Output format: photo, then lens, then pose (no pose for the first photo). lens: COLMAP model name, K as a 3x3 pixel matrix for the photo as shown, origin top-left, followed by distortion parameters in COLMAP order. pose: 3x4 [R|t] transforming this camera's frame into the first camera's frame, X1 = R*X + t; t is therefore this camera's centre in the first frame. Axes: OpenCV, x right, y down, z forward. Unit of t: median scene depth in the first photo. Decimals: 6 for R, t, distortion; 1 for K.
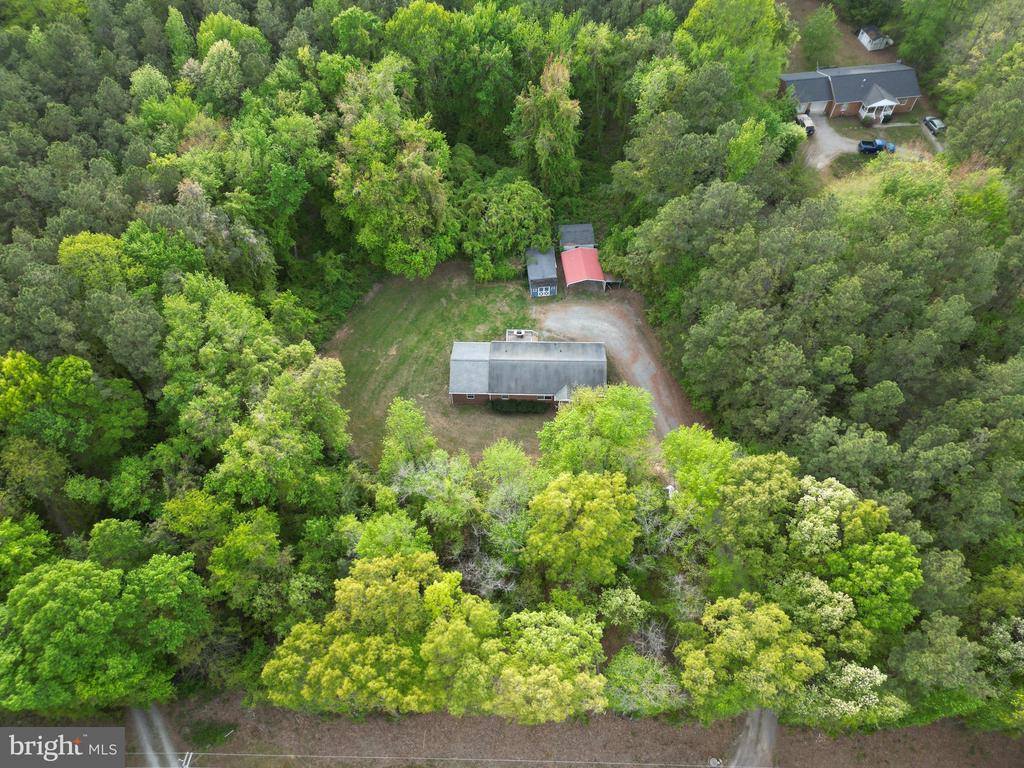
lens RADIAL K [[731.9, 0, 510.2], [0, 731.9, 385.6], [0, 0, 1]] dist [0.038983, -0.049357]
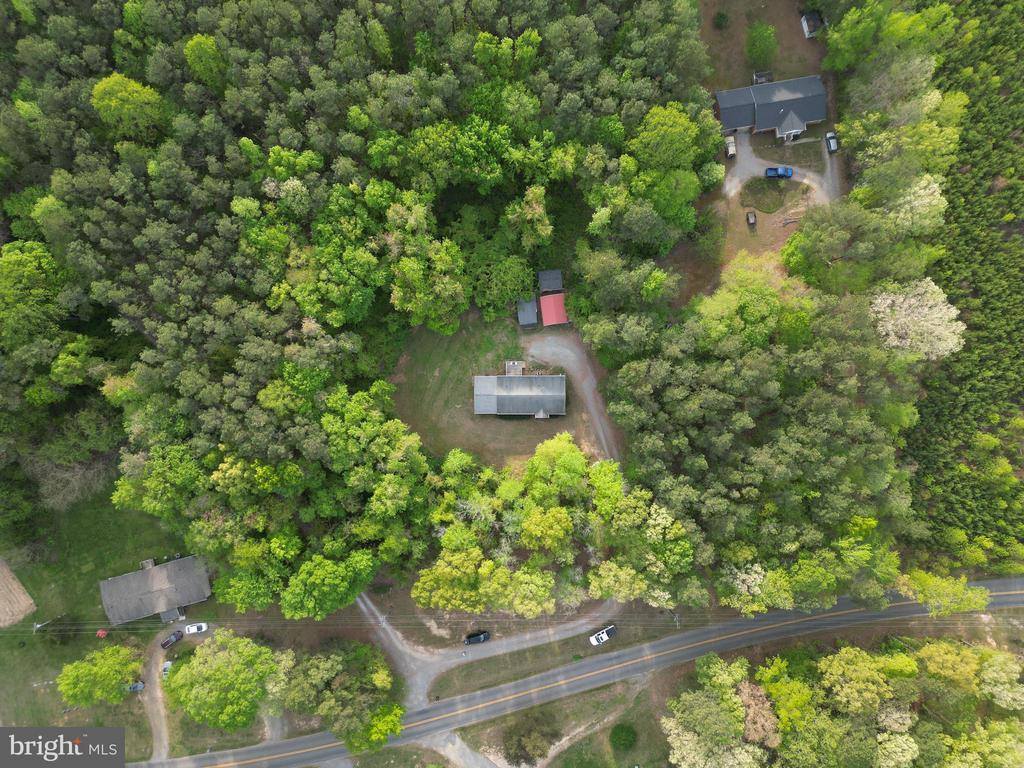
lens RADIAL K [[731.9, 0, 510.2], [0, 731.9, 385.6], [0, 0, 1]] dist [0.038983, -0.049357]
pose [[0.999476, -0.032131, 0.003855, -0.003438], [0.024368, 0.825639, 0.563672, -0.951457], [-0.021294, -0.563283, 0.825990, -0.369672]]
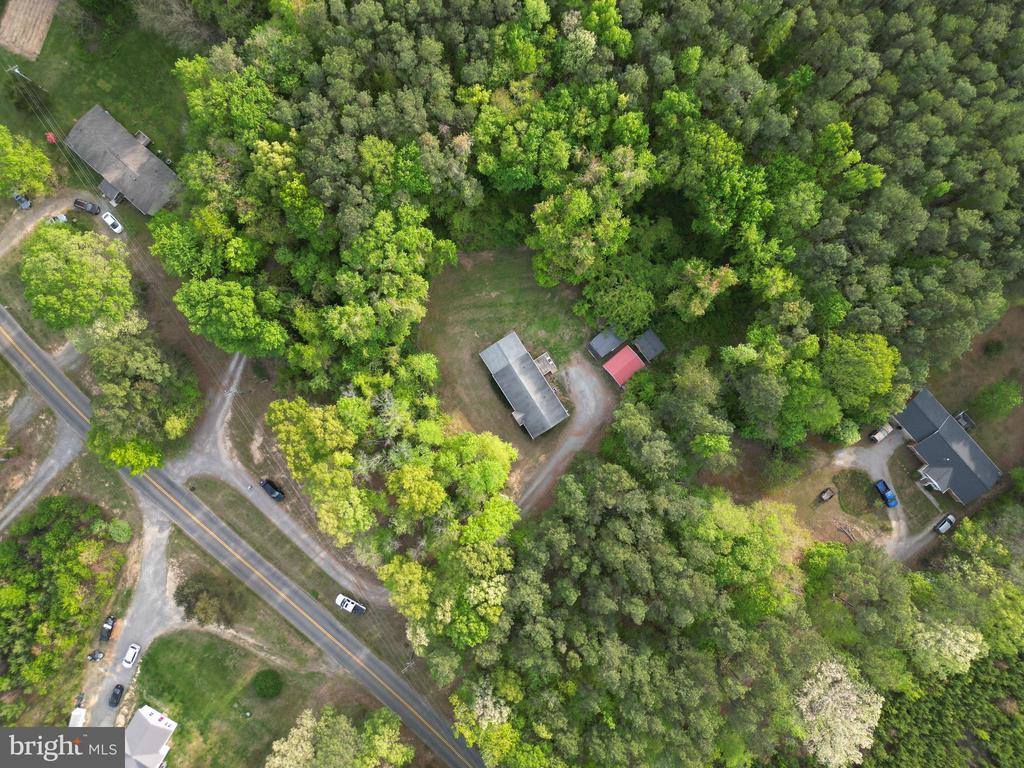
lens RADIAL K [[731.9, 0, 510.2], [0, 731.9, 385.6], [0, 0, 1]] dist [0.038983, -0.049357]
pose [[0.566793, 0.823790, 0.010767, -0.006537], [-0.680011, 0.460411, 0.570619, -0.835588], [0.465113, -0.330745, 0.821144, -0.256898]]
